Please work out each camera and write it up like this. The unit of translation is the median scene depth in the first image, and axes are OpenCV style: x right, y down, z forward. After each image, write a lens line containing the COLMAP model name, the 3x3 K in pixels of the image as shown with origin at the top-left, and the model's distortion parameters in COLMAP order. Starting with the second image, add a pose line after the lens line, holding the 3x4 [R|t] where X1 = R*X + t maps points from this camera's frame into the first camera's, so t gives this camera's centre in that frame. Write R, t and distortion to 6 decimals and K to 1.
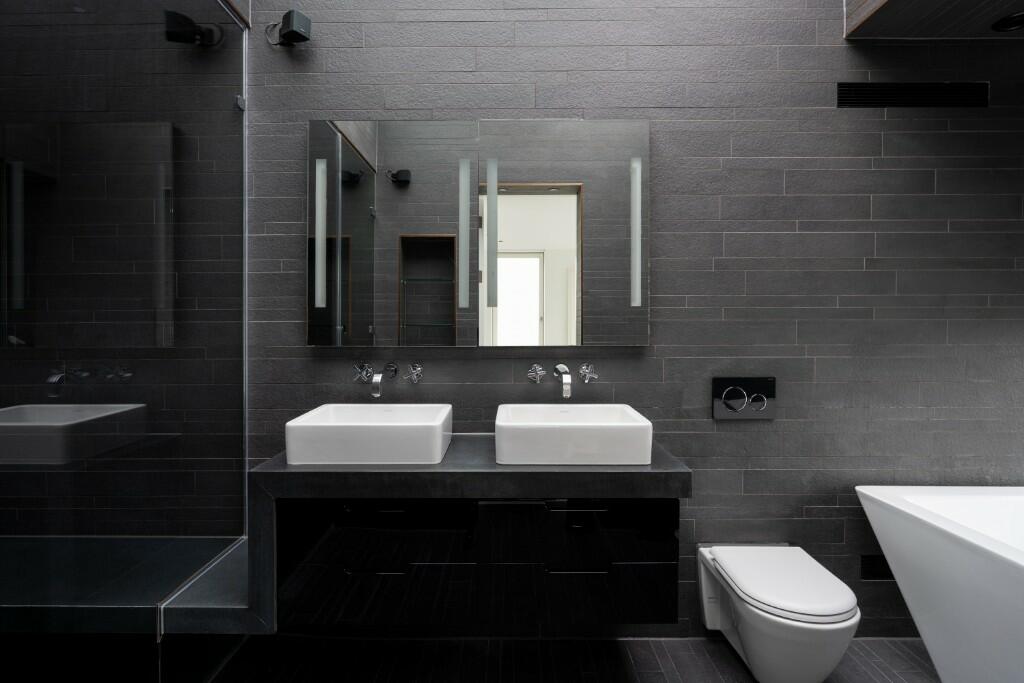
lens RADIAL K [[530.5, 0, 507.4], [0, 530.5, 335.0], [0, 0, 1]] dist [-0.003552, -0.001124]
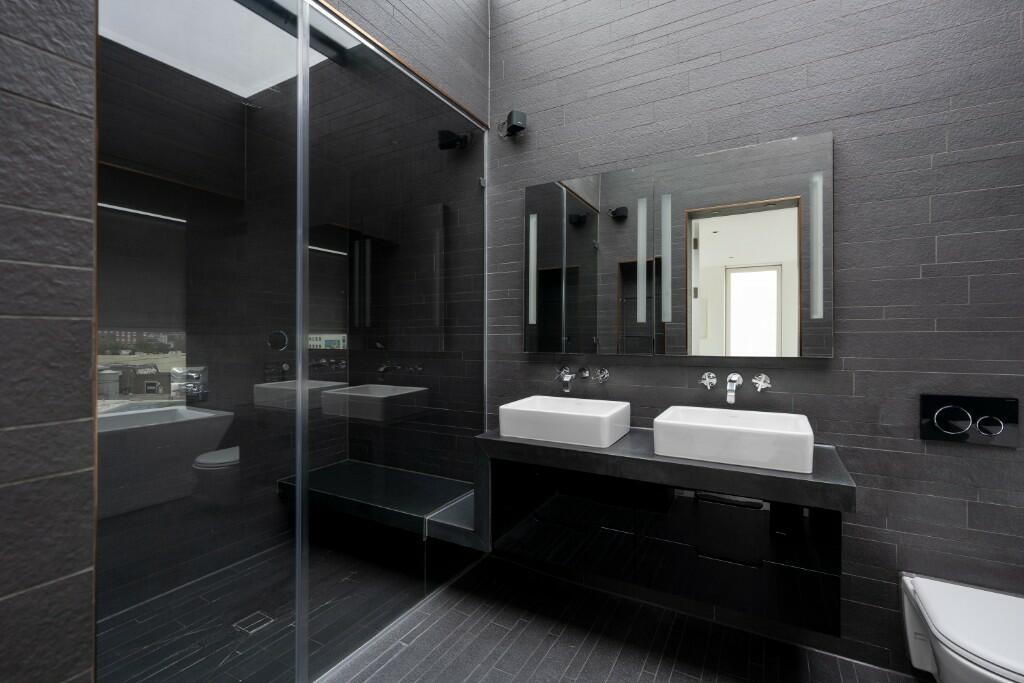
lens RADIAL K [[457.7, 0, 512.0], [0, 457.7, 341.5], [0, 0, 1]] dist [0.000325, 0.000187]
pose [[0.875123, 0.006526, -0.483857, 0.165310], [-0.009539, 0.999947, -0.003766, -0.001929], [0.483807, 0.007911, 0.875139, -0.045389]]
